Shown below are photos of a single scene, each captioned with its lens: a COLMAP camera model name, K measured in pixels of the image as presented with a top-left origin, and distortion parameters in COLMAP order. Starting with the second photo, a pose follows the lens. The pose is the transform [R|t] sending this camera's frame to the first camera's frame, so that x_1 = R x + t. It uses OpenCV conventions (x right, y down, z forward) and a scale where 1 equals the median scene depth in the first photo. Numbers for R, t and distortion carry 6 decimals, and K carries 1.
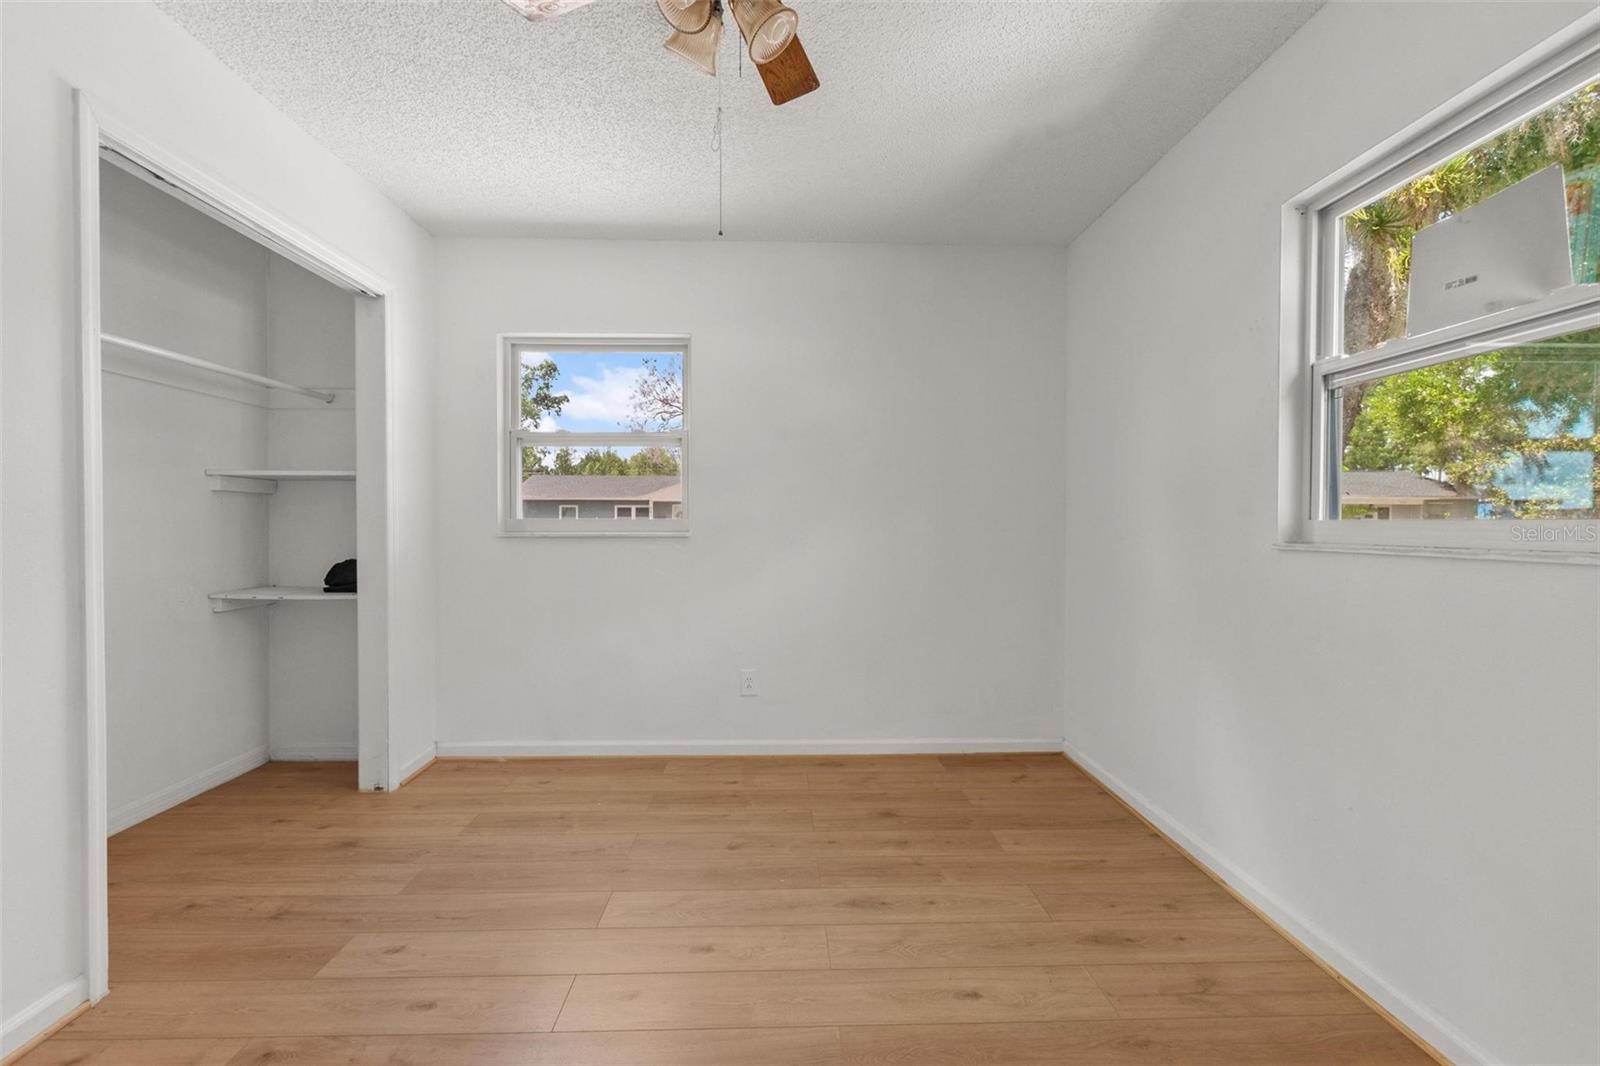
lens RADIAL K [[693.8, 0, 800.0], [0, 693.8, 533.0], [0, 0, 1]] dist [-0.001723, -0.000261]
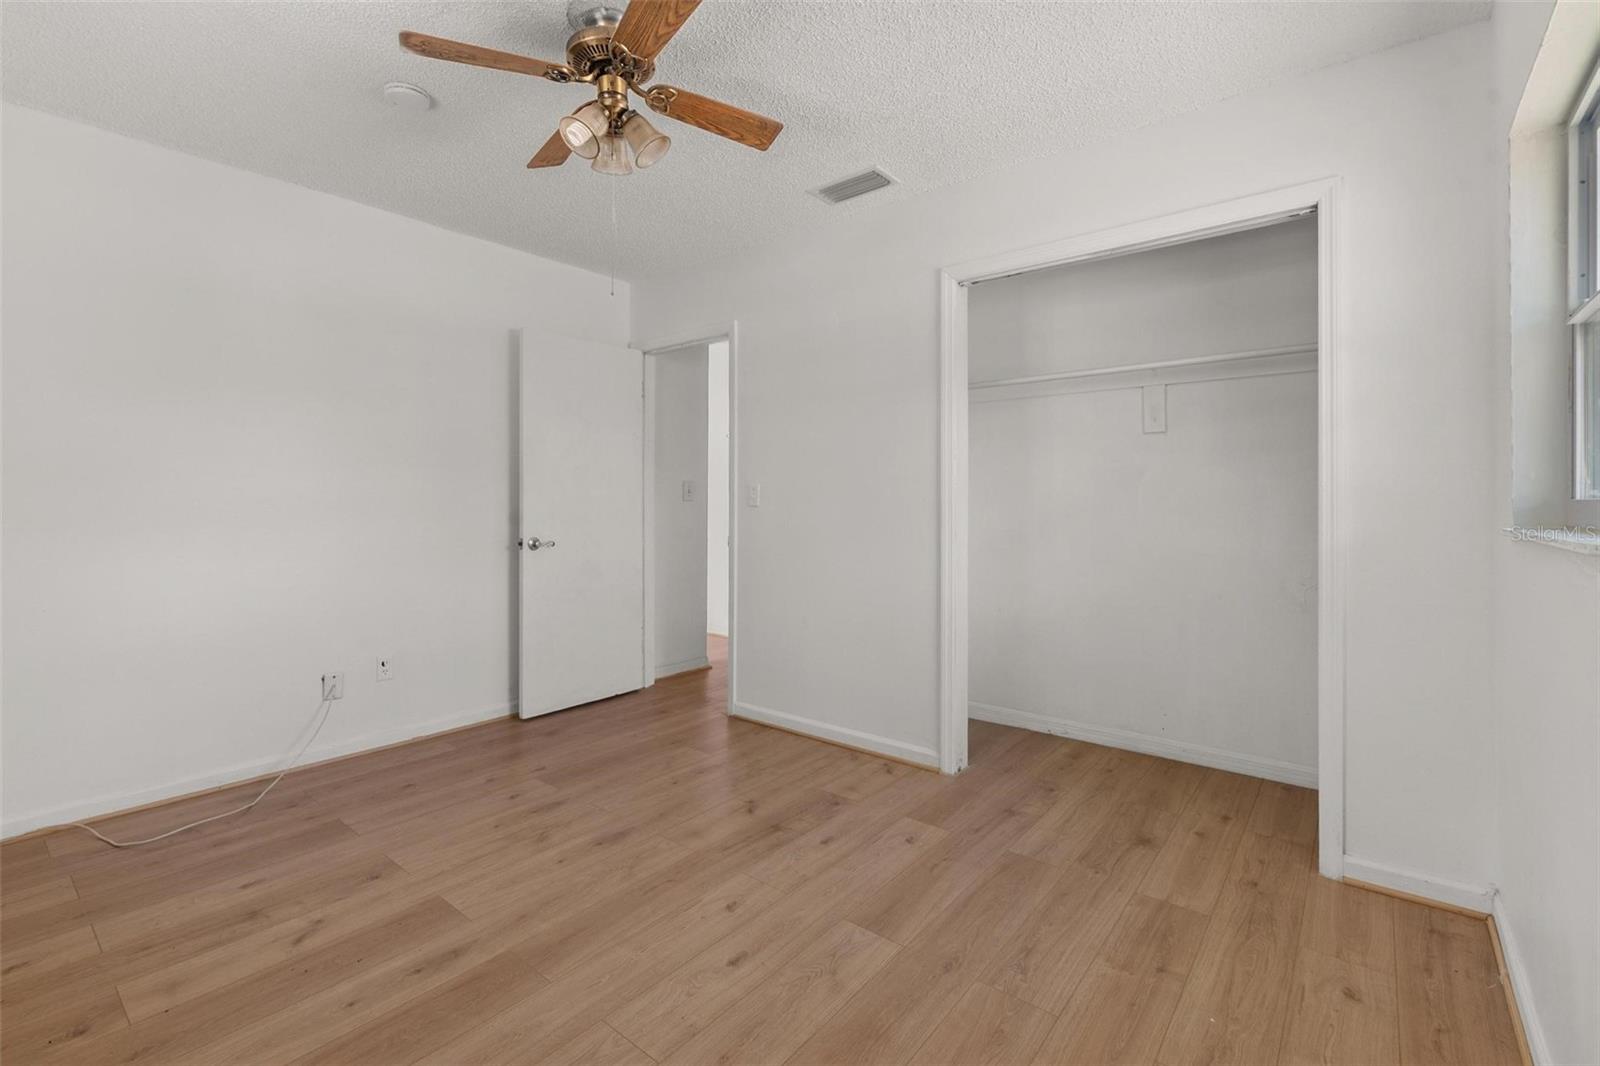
lens RADIAL K [[693.8, 0, 800.0], [0, 693.8, 533.0], [0, 0, 1]] dist [-0.001723, -0.000261]
pose [[-0.653509, 0.030209, -0.756315, 0.383435], [-0.017684, 0.998321, 0.055156, -0.023724], [0.756712, 0.049420, -0.651878, 1.269122]]
